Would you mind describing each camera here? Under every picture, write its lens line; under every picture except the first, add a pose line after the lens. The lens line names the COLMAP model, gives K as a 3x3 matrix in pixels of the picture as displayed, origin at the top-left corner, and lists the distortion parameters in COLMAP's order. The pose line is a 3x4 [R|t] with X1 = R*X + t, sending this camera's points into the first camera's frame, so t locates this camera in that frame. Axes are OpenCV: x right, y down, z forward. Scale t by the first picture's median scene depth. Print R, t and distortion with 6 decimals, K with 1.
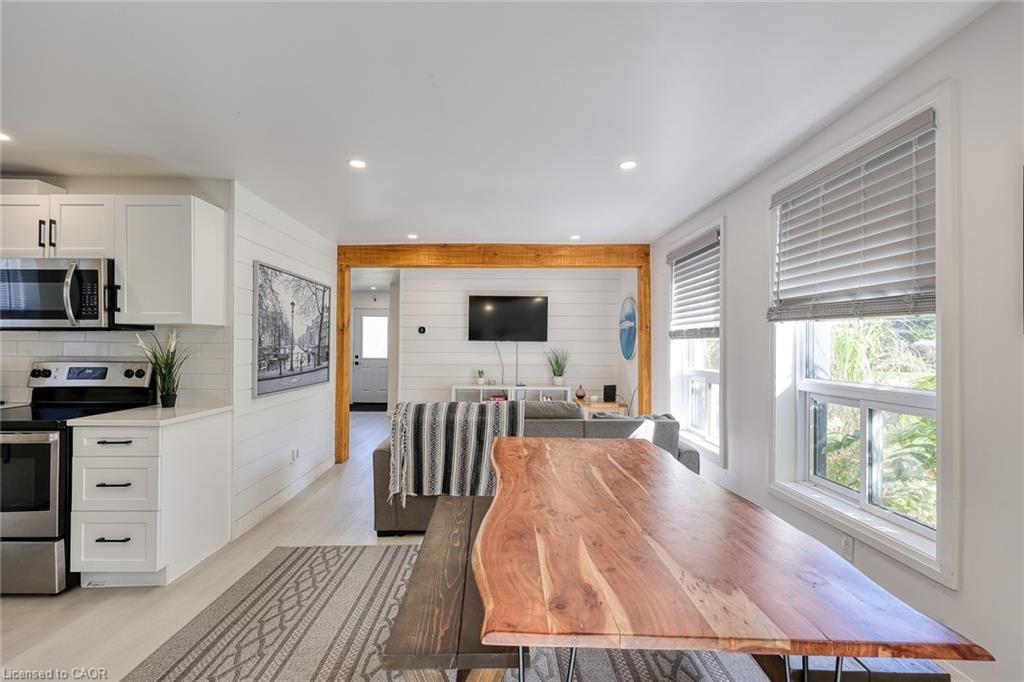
lens RADIAL K [[437.4, 0, 485.6], [0, 437.4, 342.4], [0, 0, 1]] dist [-0.002764, -0.000308]
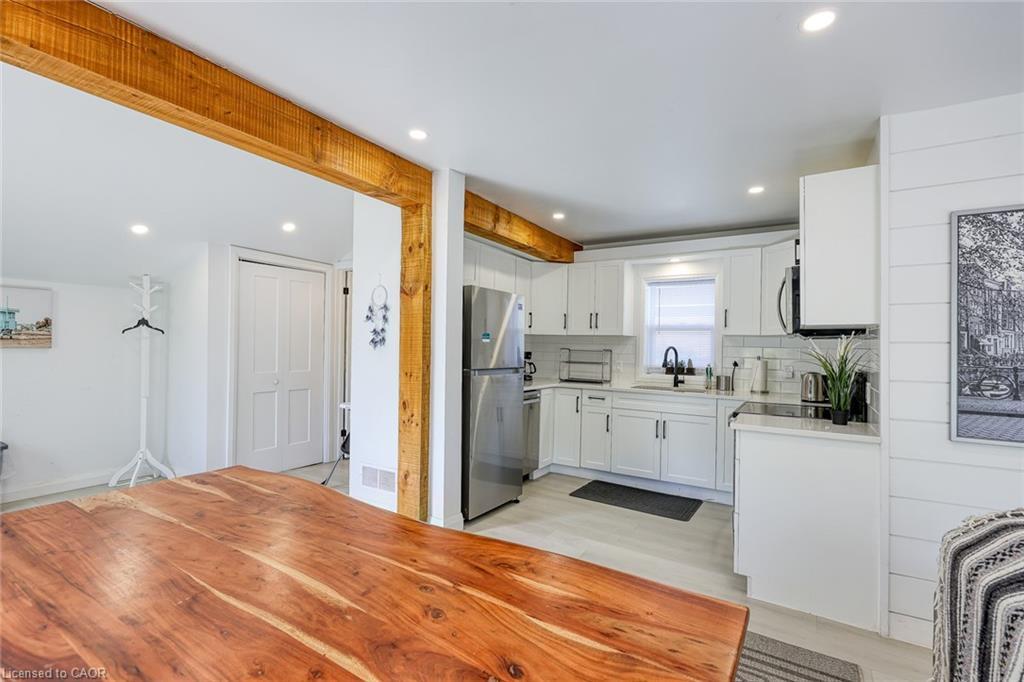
lens RADIAL K [[479.4, 0, 496.2], [0, 479.4, 340.6], [0, 0, 1]] dist [0.001713, -0.000027]
pose [[-0.524058, -0.024465, -0.851331, 0.415727], [-0.009775, 0.999694, -0.022711, 0.013097], [0.851627, -0.003580, -0.524137, 0.916253]]
